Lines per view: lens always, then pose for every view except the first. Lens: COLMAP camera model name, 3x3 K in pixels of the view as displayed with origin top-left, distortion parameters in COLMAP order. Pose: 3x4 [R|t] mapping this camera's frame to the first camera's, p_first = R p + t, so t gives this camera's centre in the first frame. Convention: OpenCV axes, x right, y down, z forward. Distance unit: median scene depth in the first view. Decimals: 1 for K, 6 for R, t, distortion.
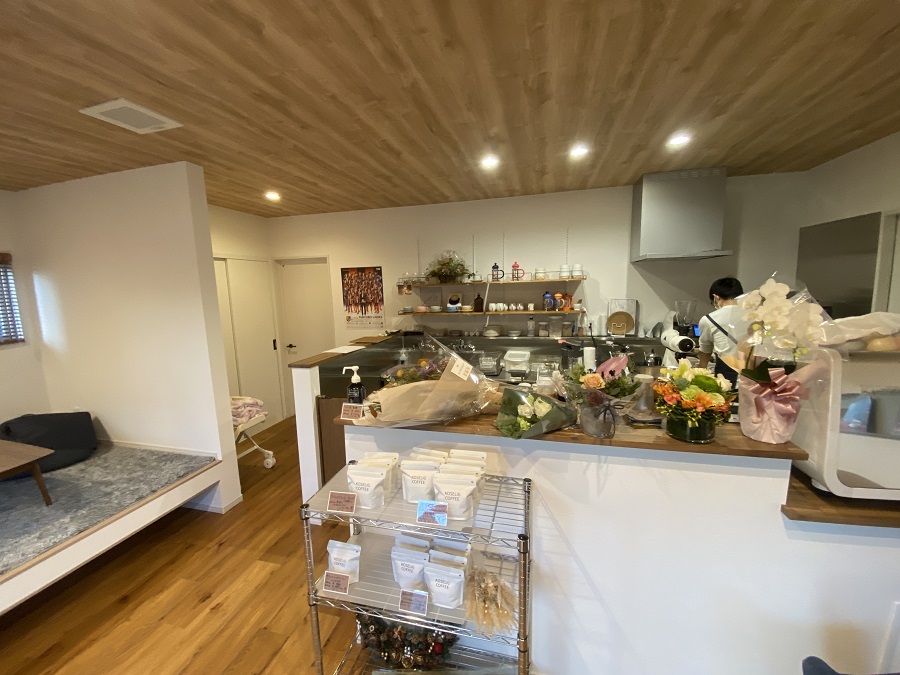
lens RADIAL K [[371.3, 0, 448.6], [0, 371.3, 336.3], [0, 0, 1]] dist [0.014360, -0.021314]
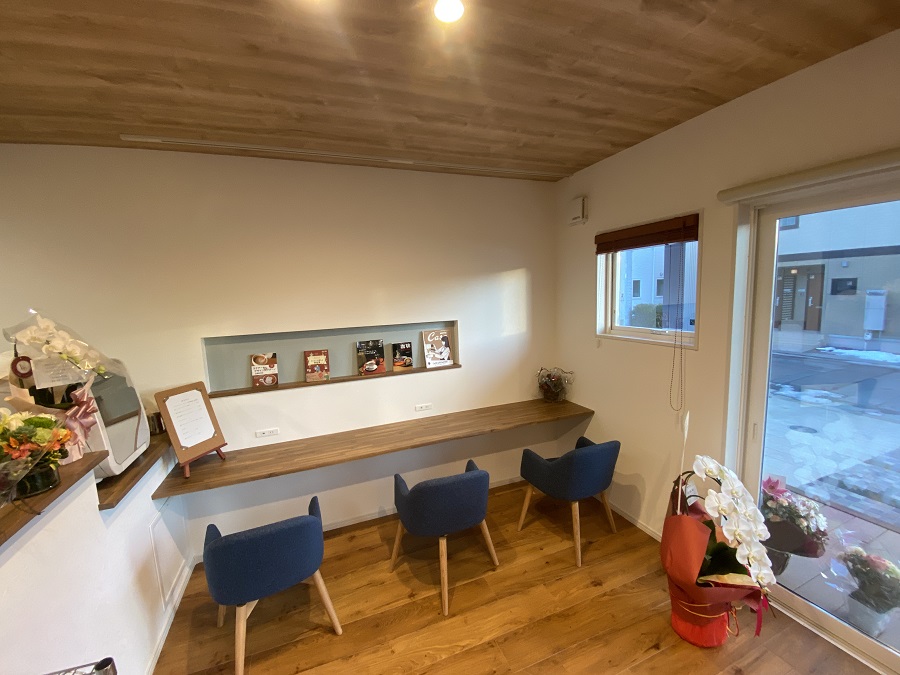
lens RADIAL K [[371.3, 0, 448.6], [0, 371.3, 336.3], [0, 0, 1]] dist [0.014360, -0.021314]
pose [[-0.588133, -0.042672, 0.807638, -0.754432], [0.154342, 0.974333, 0.163873, -0.086028], [-0.793901, 0.221031, -0.566451, 0.805457]]
